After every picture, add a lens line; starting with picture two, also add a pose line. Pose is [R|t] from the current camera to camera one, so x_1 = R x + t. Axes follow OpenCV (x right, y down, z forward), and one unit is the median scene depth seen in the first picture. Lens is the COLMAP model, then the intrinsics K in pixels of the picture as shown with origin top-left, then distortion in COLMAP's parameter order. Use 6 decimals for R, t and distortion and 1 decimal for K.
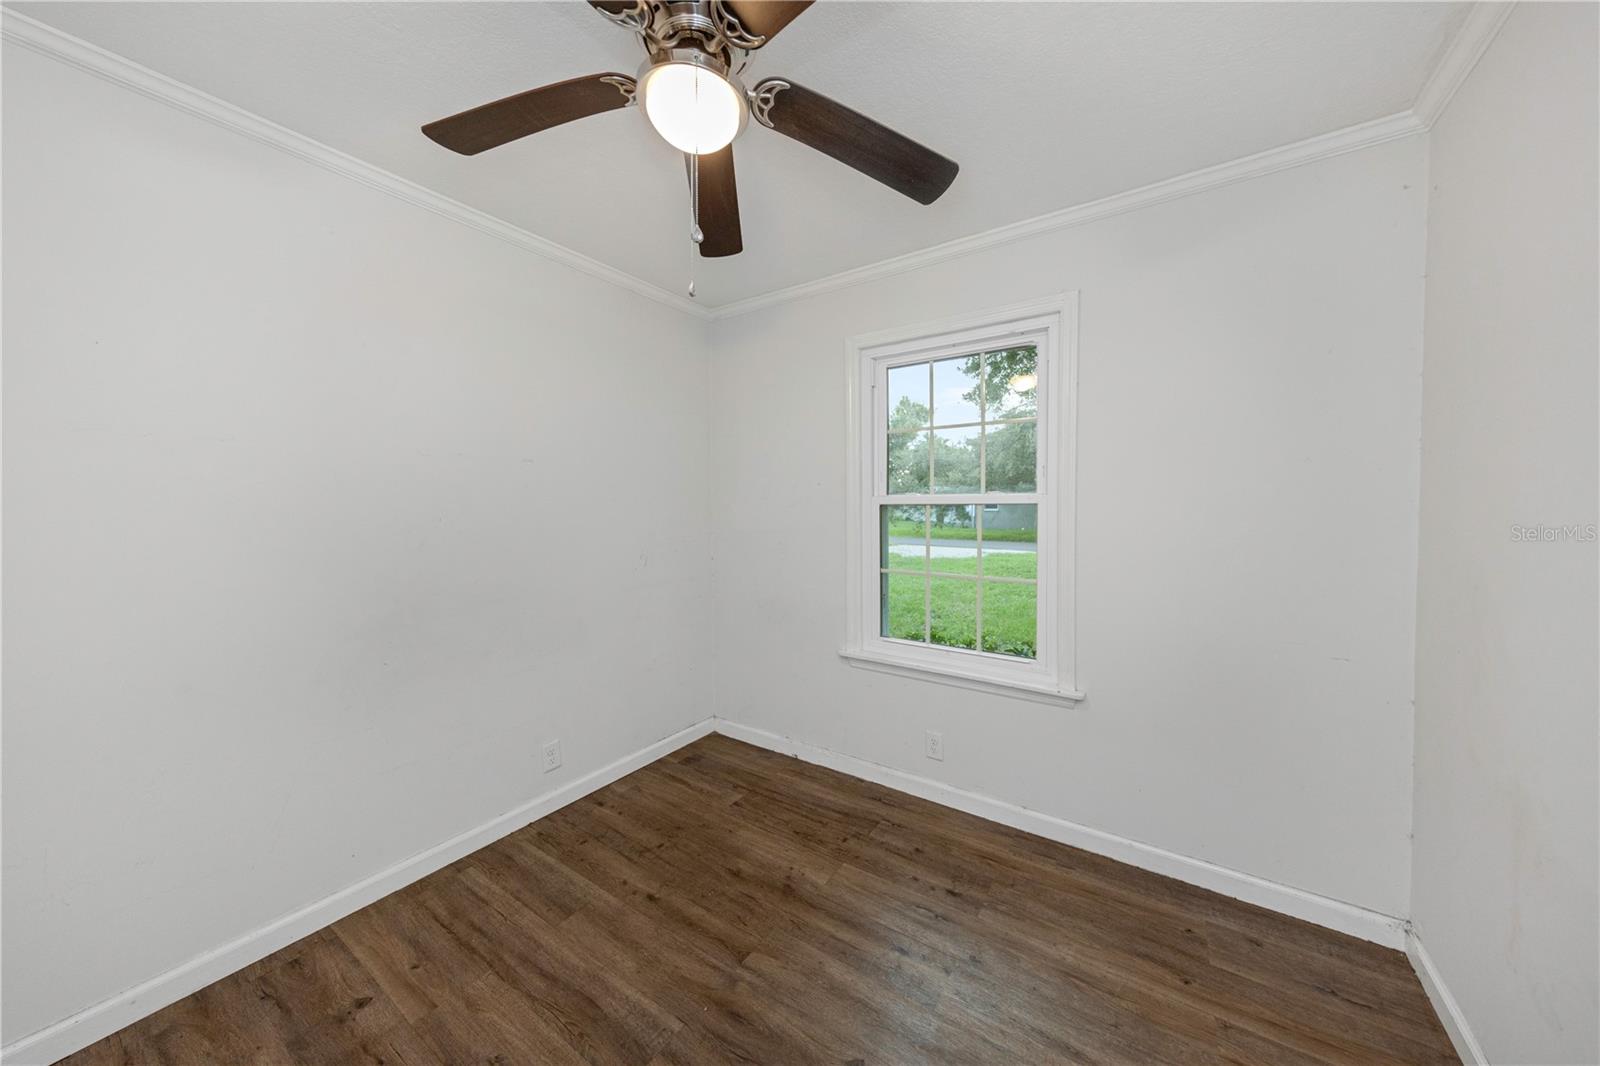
lens RADIAL K [[537.1, 0, 800.0], [0, 537.1, 533.0], [0, 0, 1]] dist [0.000264, 0.000000]
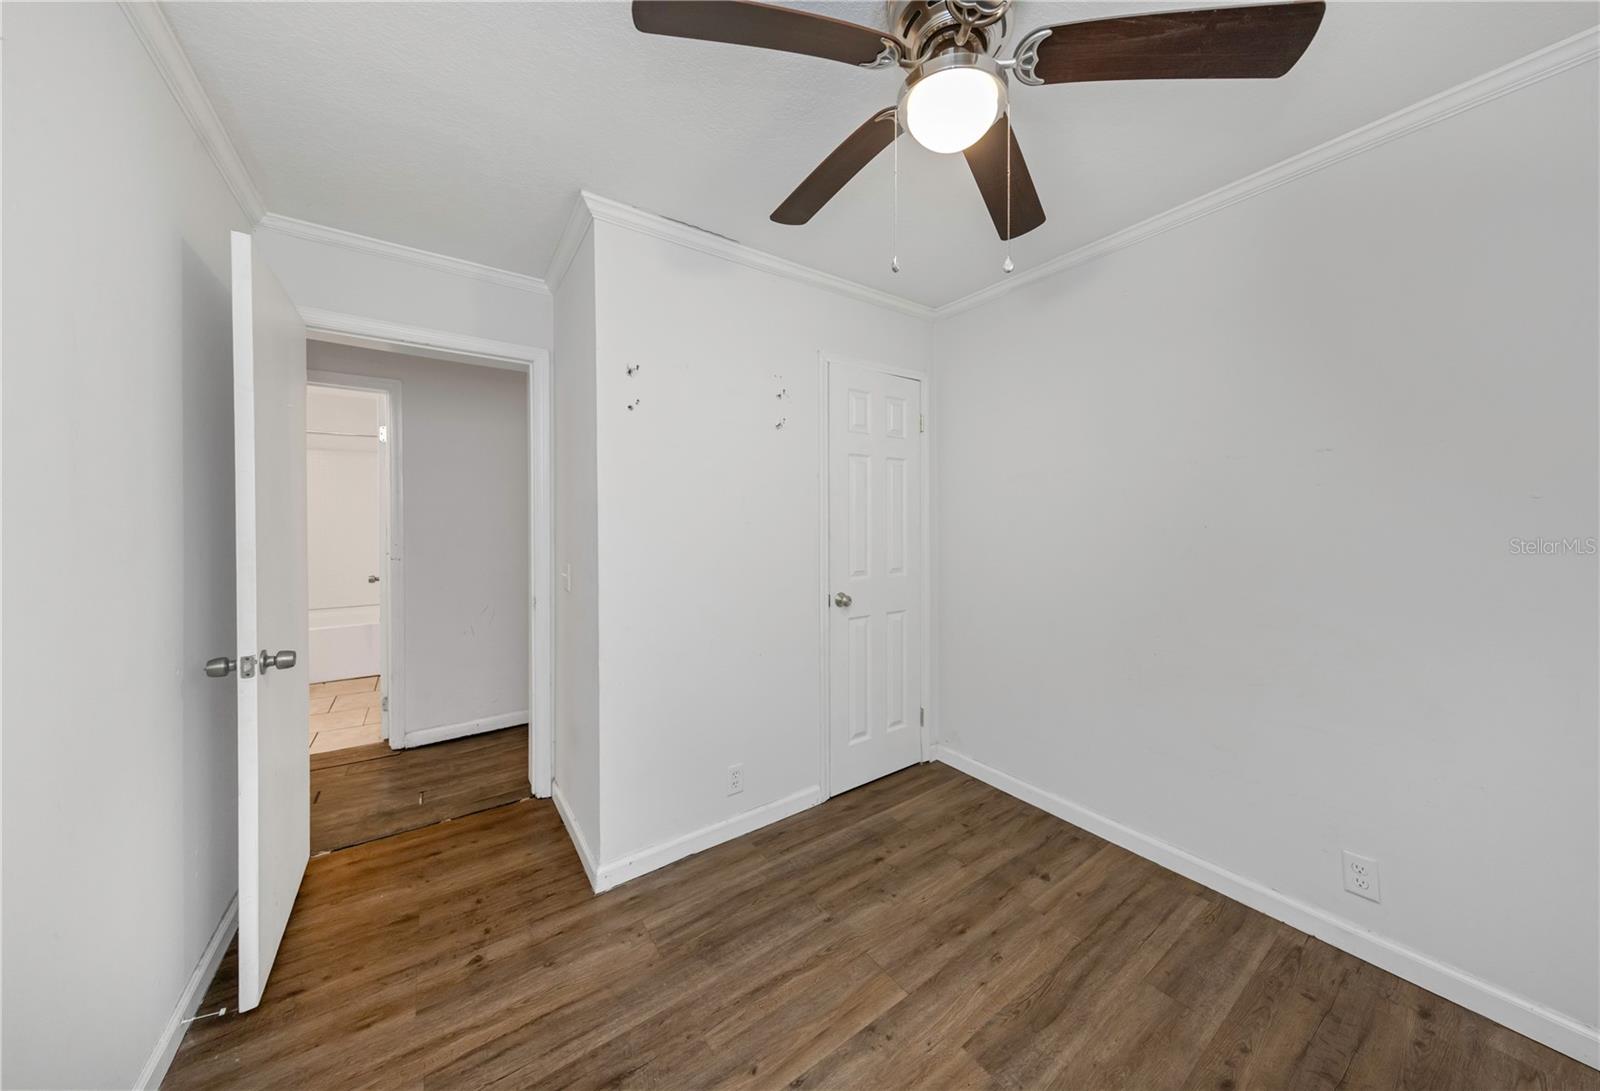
lens RADIAL K [[515.9, 0, 802.8], [0, 515.9, 537.2], [0, 0, 1]] dist [0.000072, 0.000024]
pose [[-0.351432, 0.028188, -0.935789, 0.564492], [-0.040768, 0.998138, 0.045376, -0.028333], [0.935326, 0.054096, -0.349628, 0.764582]]
